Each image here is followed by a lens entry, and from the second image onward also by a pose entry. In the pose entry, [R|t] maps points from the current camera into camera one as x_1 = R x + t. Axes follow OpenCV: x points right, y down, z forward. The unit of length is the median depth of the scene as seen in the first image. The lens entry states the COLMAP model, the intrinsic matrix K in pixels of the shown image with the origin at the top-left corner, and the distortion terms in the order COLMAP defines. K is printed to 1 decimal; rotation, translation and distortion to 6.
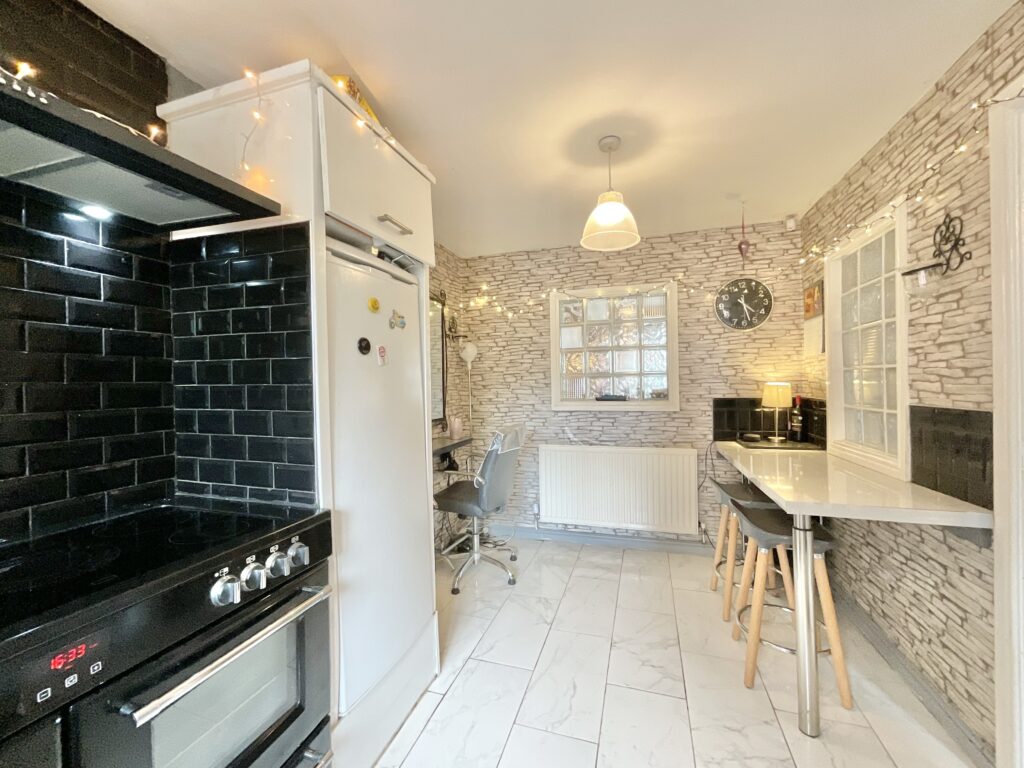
lens RADIAL K [[415.0, 0, 511.3], [0, 415.0, 385.4], [0, 0, 1]] dist [-0.001875, -0.000177]
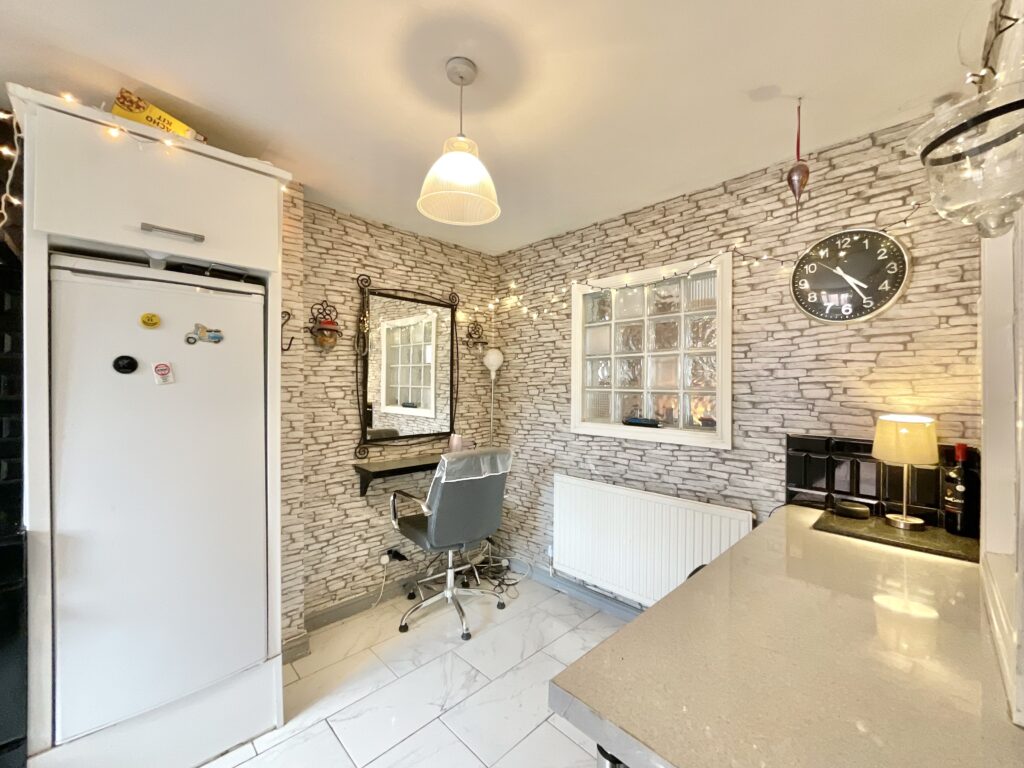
lens RADIAL K [[415.0, 0, 511.3], [0, 415.0, 385.4], [0, 0, 1]] dist [-0.001875, -0.000177]
pose [[0.884728, 0.022415, -0.465568, 0.402342], [-0.024117, 0.999706, 0.002300, -0.032457], [0.465483, 0.009193, 0.885009, 0.260072]]
